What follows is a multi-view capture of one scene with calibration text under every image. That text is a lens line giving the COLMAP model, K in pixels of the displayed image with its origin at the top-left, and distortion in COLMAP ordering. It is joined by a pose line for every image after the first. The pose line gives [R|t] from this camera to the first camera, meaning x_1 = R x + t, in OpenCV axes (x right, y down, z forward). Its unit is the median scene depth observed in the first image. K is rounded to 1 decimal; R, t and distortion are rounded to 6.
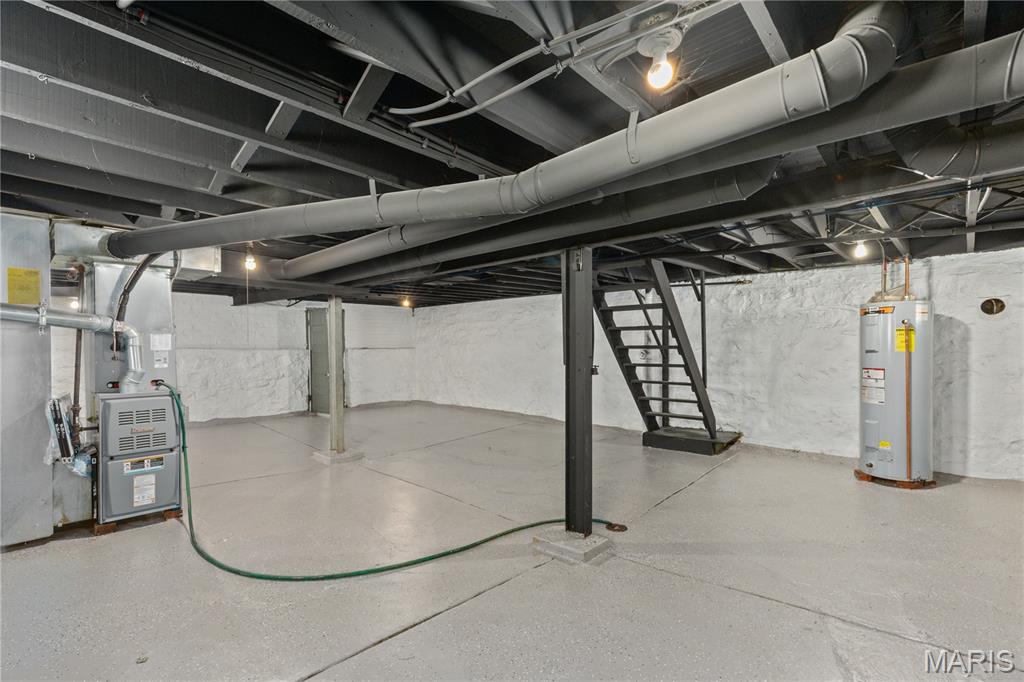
lens RADIAL K [[457.2, 0, 510.0], [0, 457.2, 346.5], [0, 0, 1]] dist [0.004437, 0.000190]
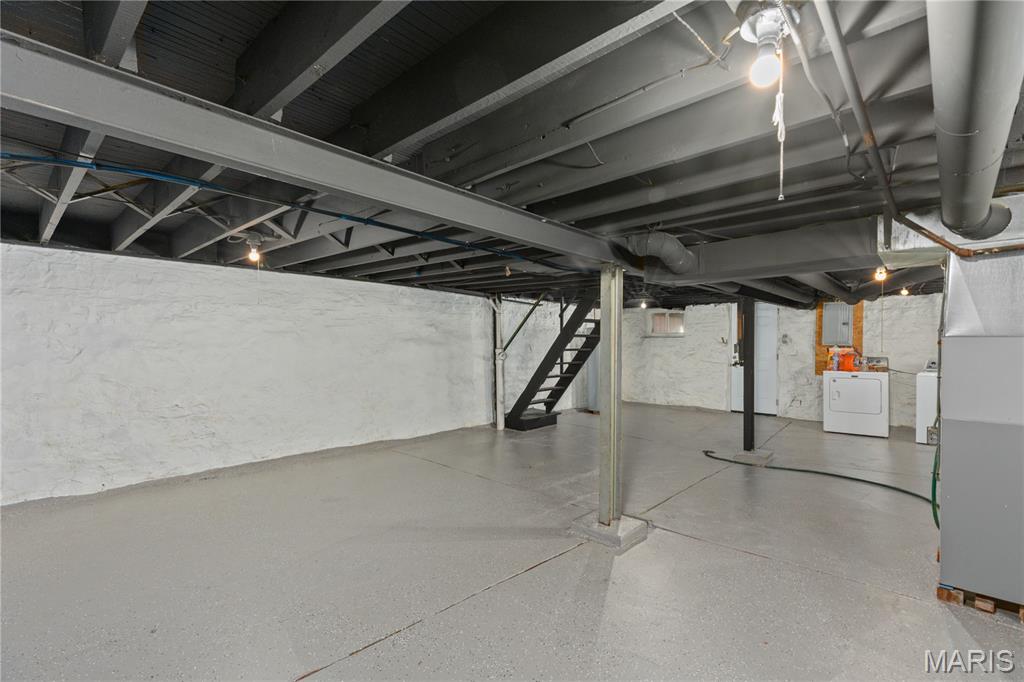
lens RADIAL K [[457.2, 0, 510.0], [0, 457.2, 346.5], [0, 0, 1]] dist [0.004437, 0.000190]
pose [[0.010210, -0.007156, 0.999922, -0.667277], [-0.001993, 0.999972, 0.007176, -0.011722], [-0.999946, -0.002066, 0.010196, 0.742058]]
